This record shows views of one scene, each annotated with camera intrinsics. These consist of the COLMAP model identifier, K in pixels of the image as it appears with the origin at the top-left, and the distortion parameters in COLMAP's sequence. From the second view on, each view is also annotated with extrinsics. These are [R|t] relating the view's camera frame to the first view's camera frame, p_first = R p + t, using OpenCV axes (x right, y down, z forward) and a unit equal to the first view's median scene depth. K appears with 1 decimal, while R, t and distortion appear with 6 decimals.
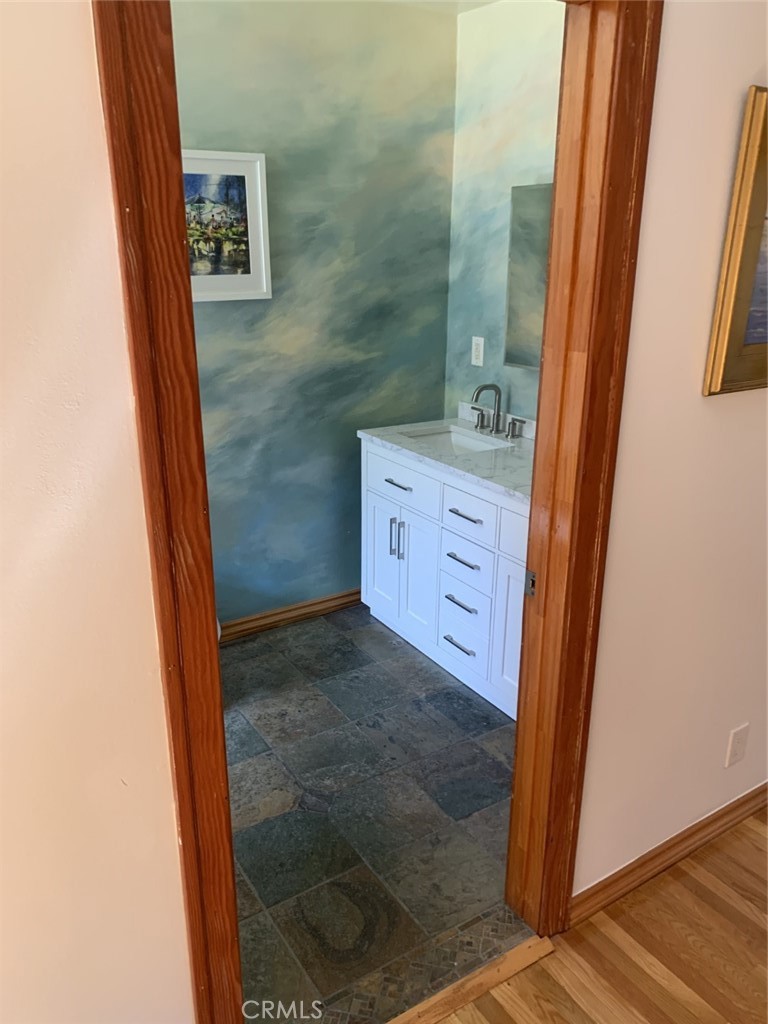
lens RADIAL K [[789.7, 0, 388.2], [0, 789.7, 515.8], [0, 0, 1]] dist [-0.002723, 0.000652]
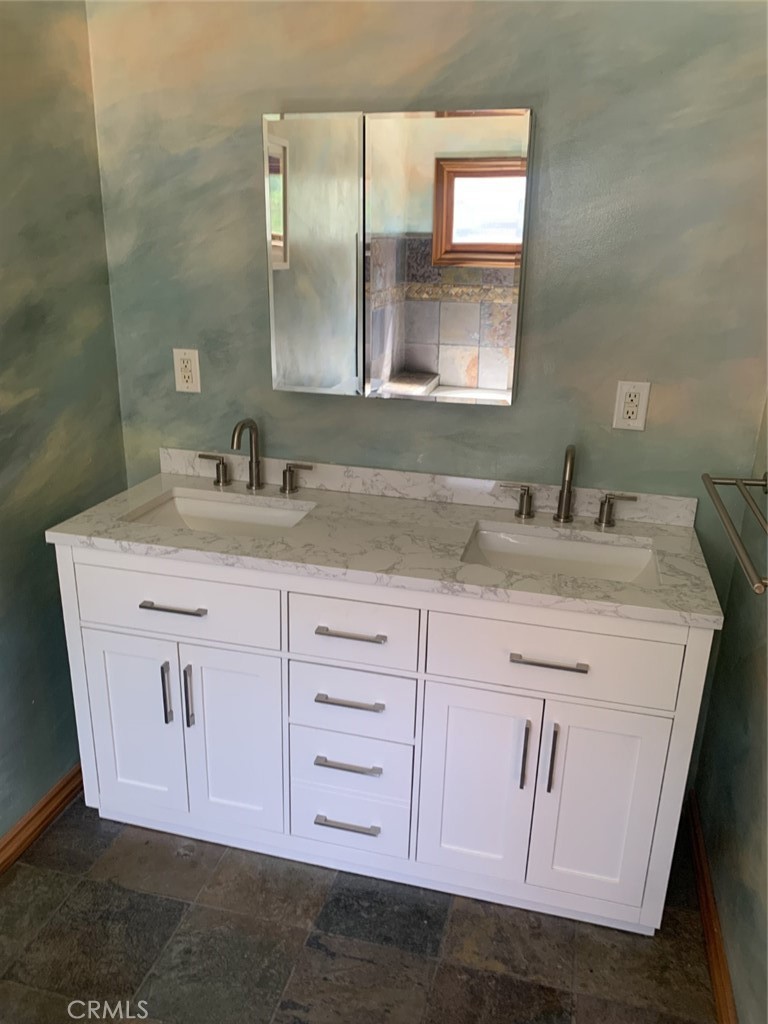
lens RADIAL K [[789.7, 0, 381.9], [0, 789.7, 506.9], [0, 0, 1]] dist [-0.002723, 0.000652]
pose [[0.727673, -0.209917, 0.653014, -0.225071], [0.206048, 0.974947, 0.083799, -0.121164], [-0.654245, 0.073574, 0.752696, 0.413685]]
